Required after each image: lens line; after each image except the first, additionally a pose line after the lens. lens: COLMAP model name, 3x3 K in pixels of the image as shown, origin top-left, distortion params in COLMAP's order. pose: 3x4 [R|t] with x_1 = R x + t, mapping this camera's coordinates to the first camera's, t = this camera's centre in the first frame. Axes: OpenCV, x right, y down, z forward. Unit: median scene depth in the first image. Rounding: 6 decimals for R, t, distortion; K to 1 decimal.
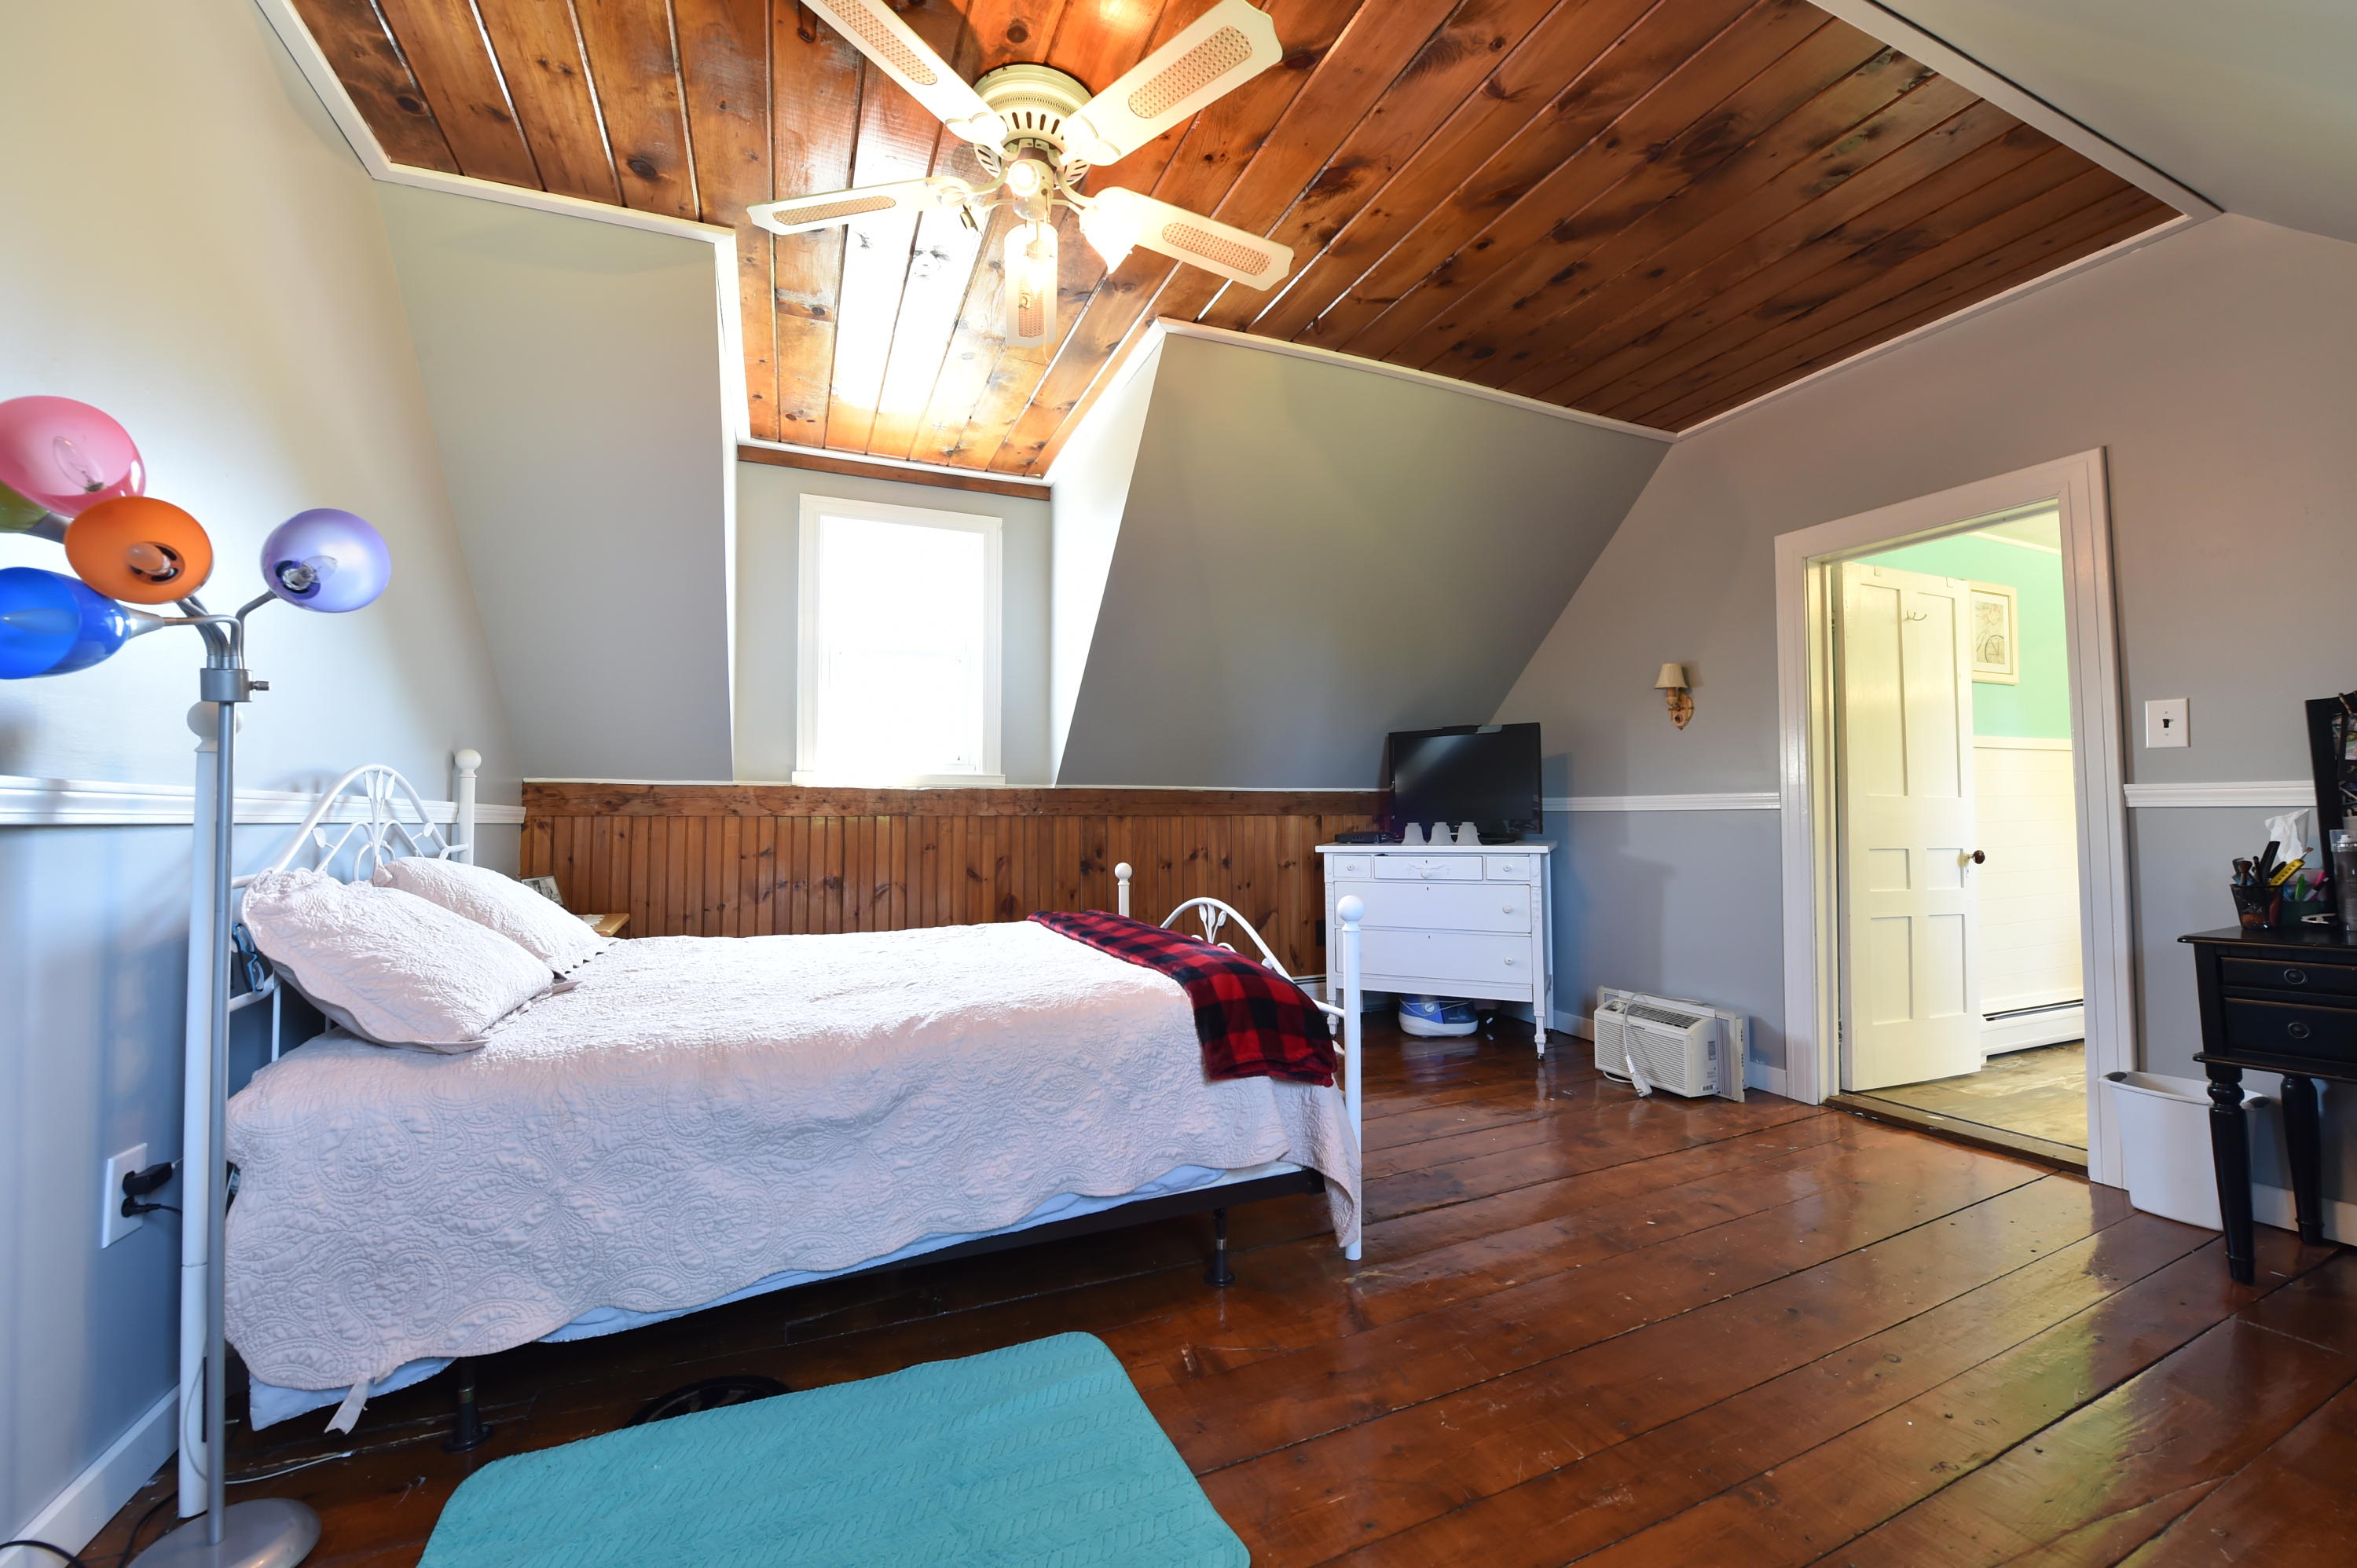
lens RADIAL K [[931.6, 0, 1184.8], [0, 931.6, 774.9], [0, 0, 1]] dist [-0.018104, -0.002338]
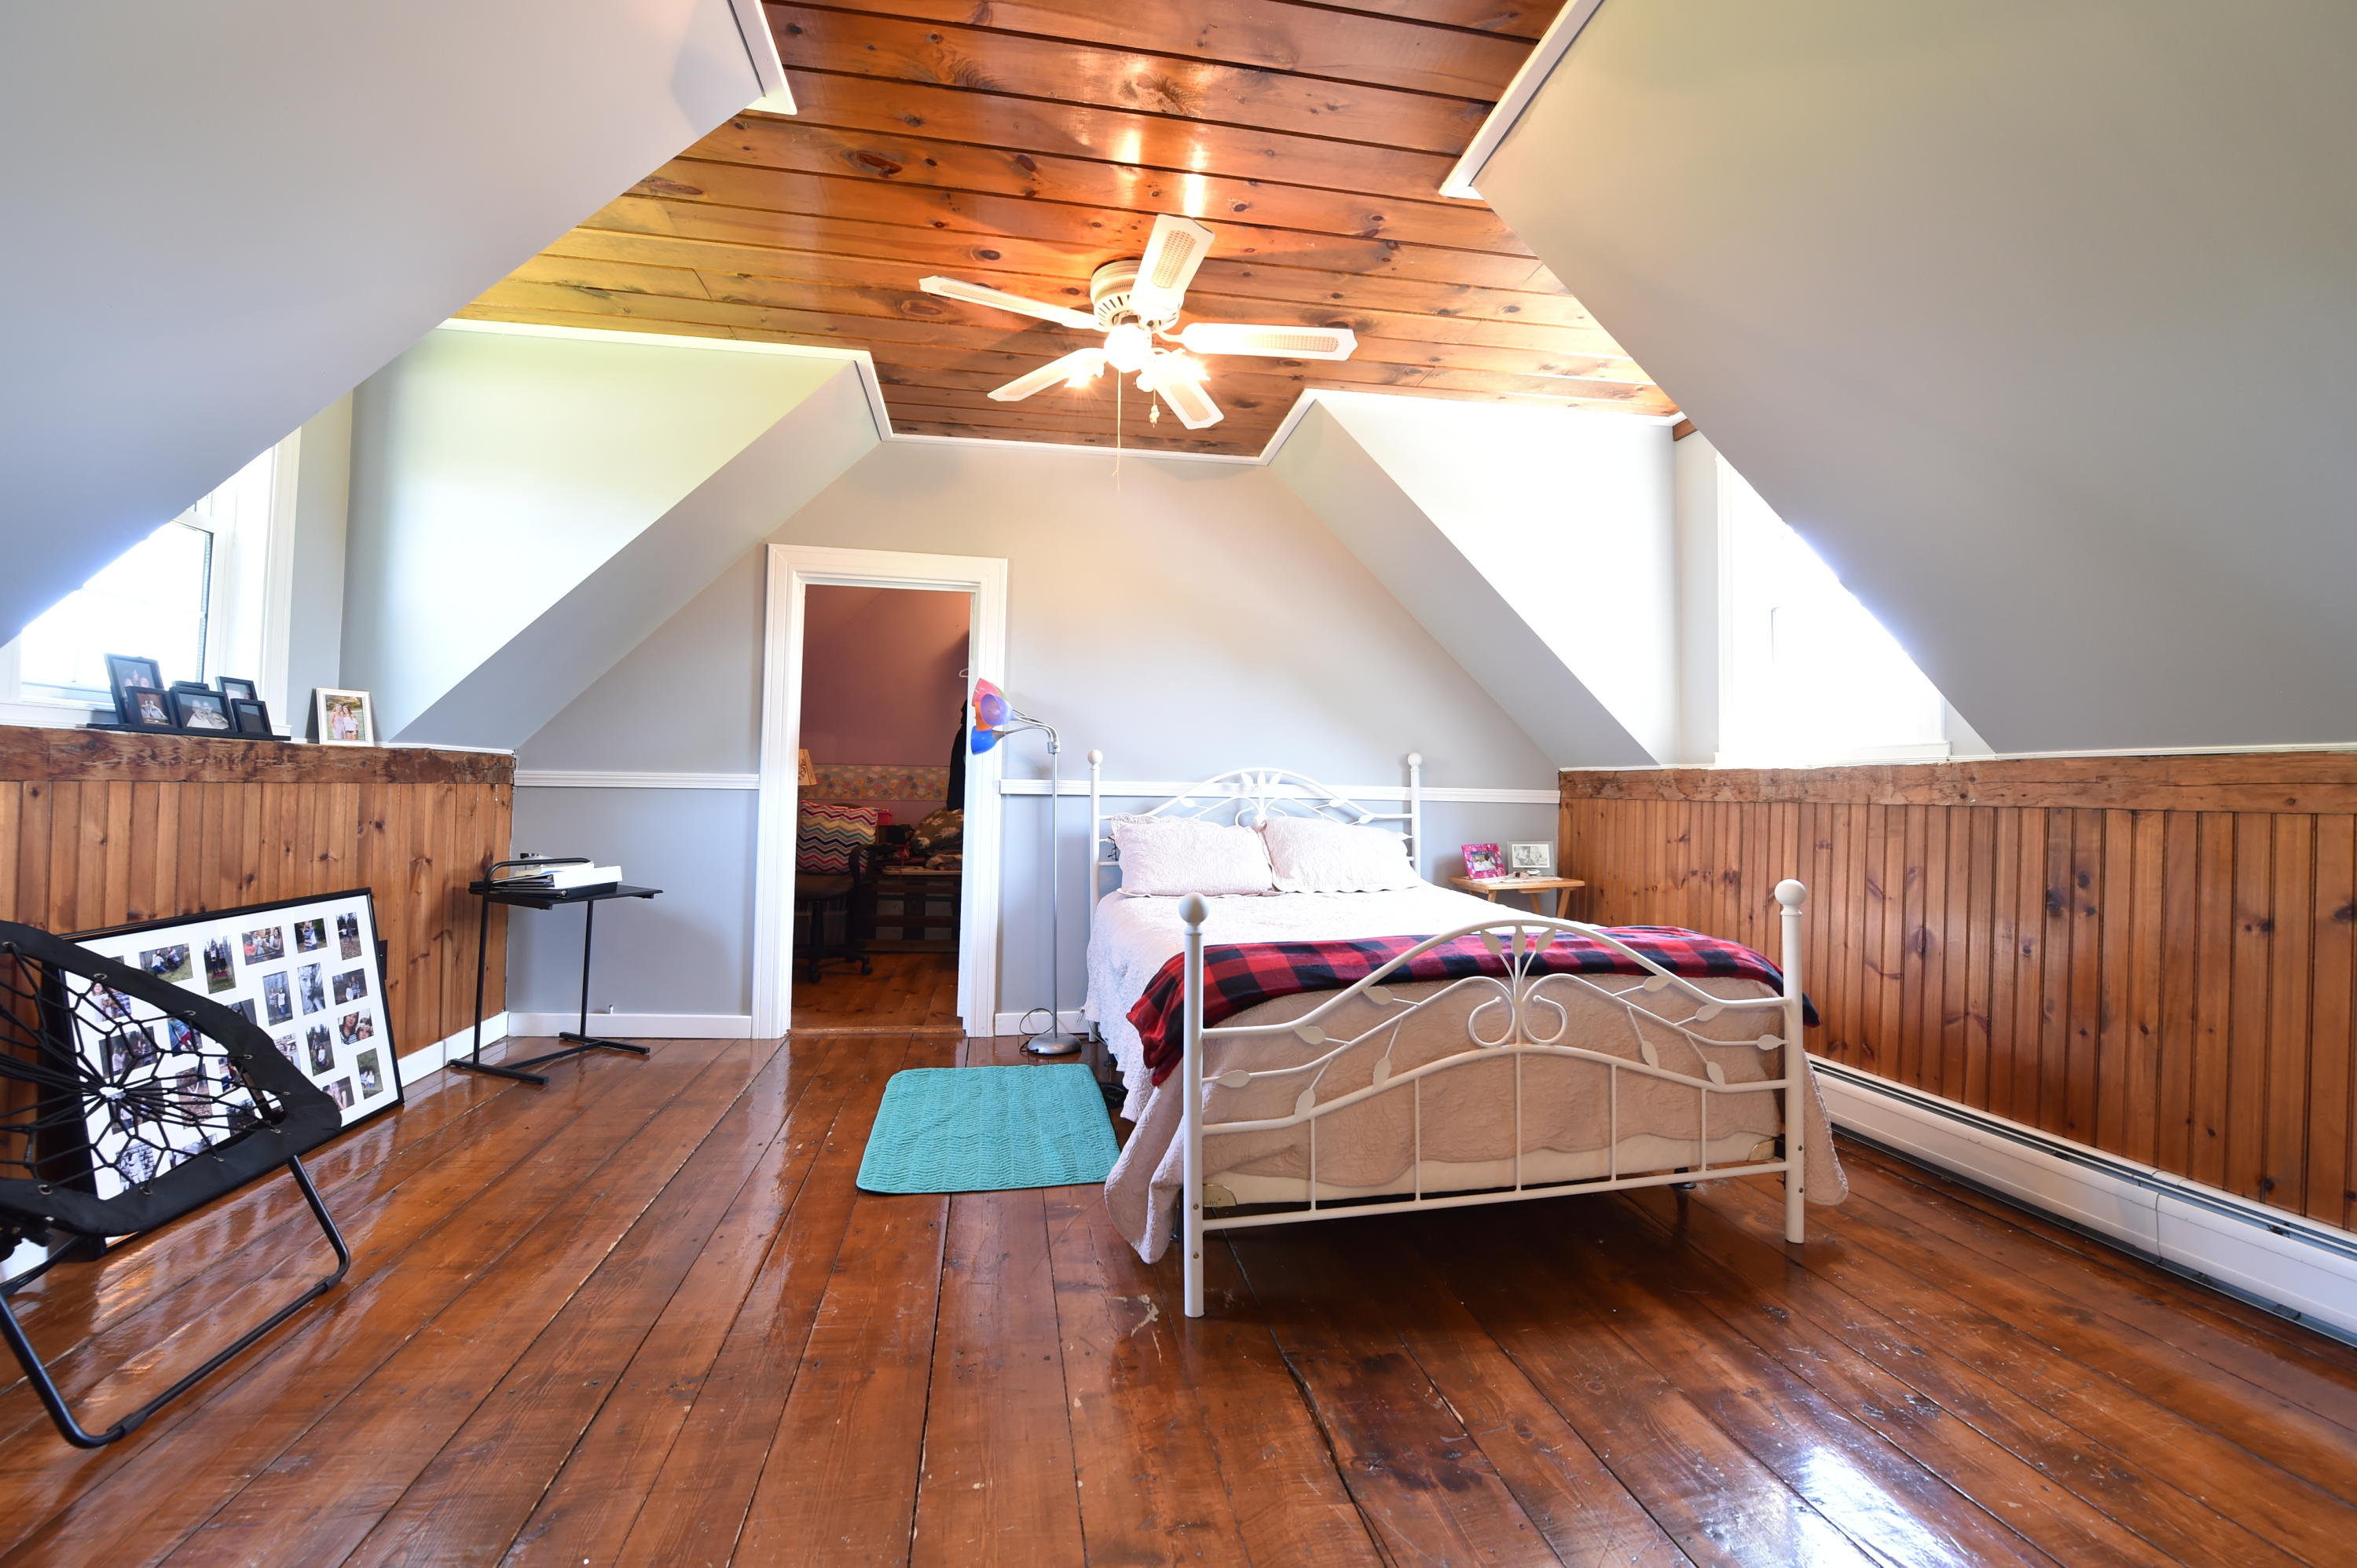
lens RADIAL K [[931.6, 0, 1182.8], [0, 931.6, 778.3], [0, 0, 1]] dist [-0.018104, -0.002338]
pose [[-0.226843, -0.011977, -0.973858, 0.609573], [0.030579, 0.999344, -0.019414, 0.024197], [0.973451, -0.034183, -0.226327, 0.713413]]
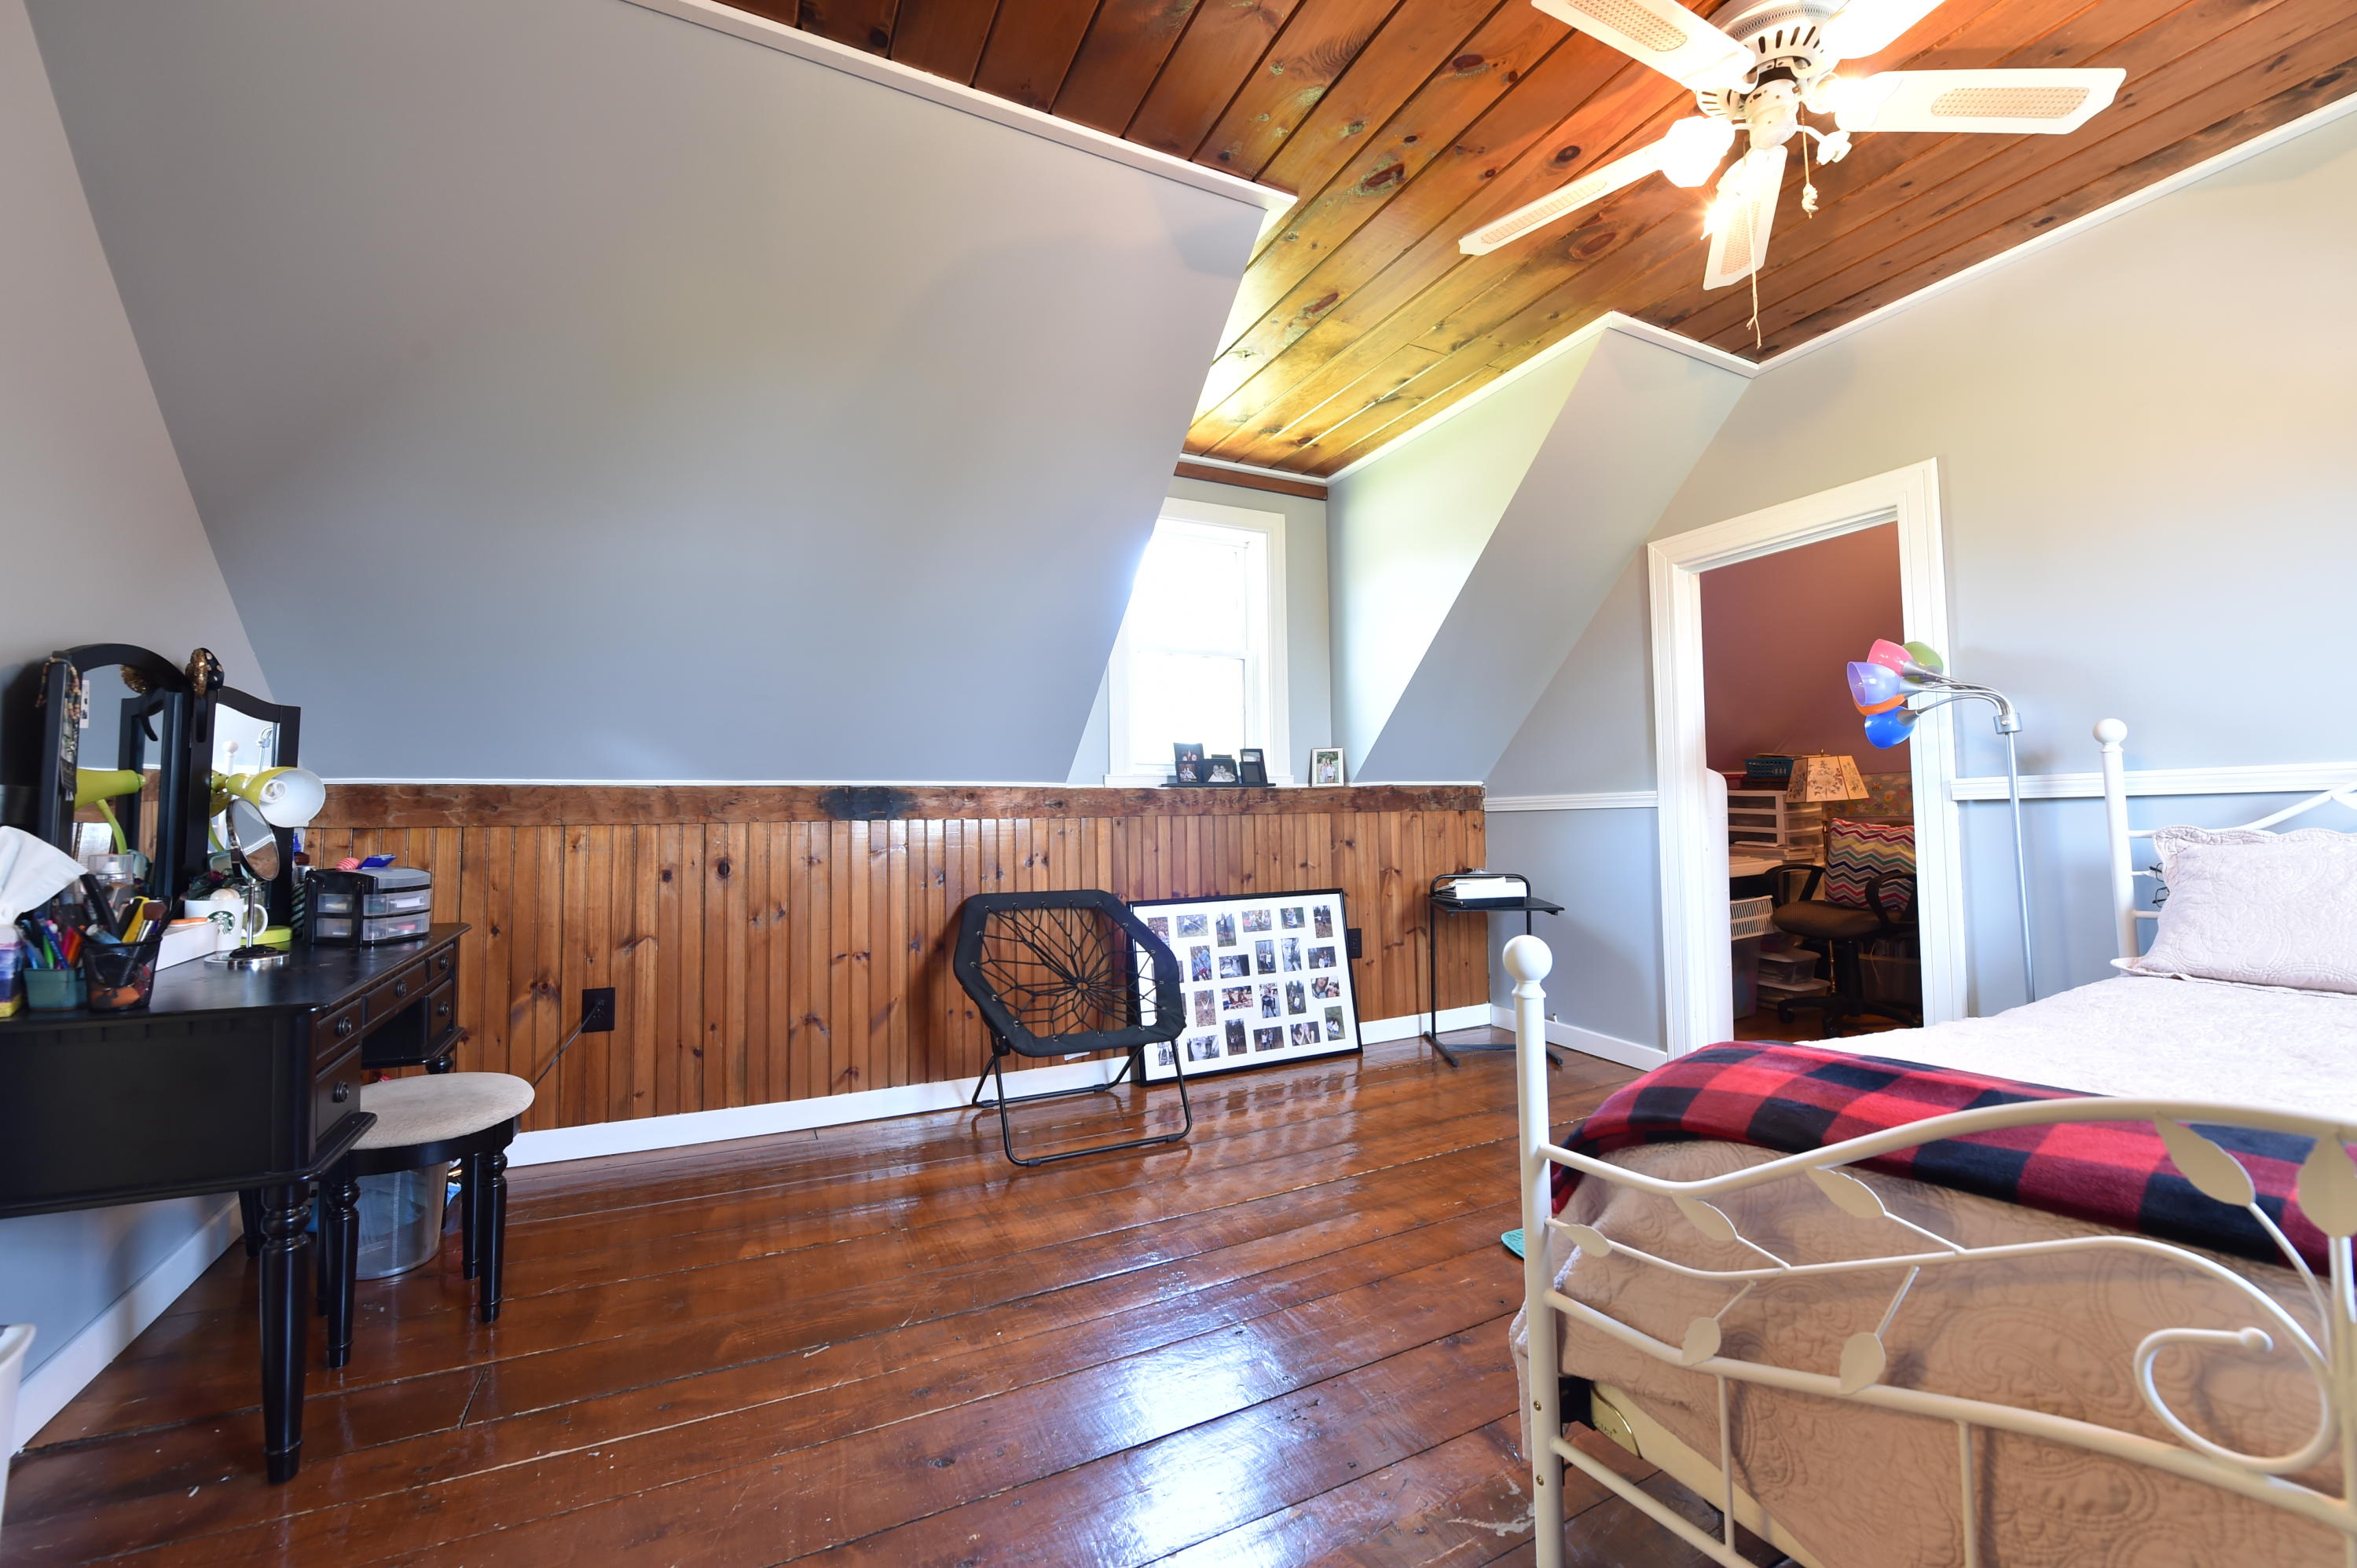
lens RADIAL K [[931.6, 0, 1182.0], [0, 931.6, 777.1], [0, 0, 1]] dist [-0.018104, -0.002338]
pose [[-0.998181, 0.021547, -0.056302, 0.254065], [0.026770, 0.995238, -0.093722, 0.047832], [0.054015, -0.095059, -0.994005, 0.947894]]
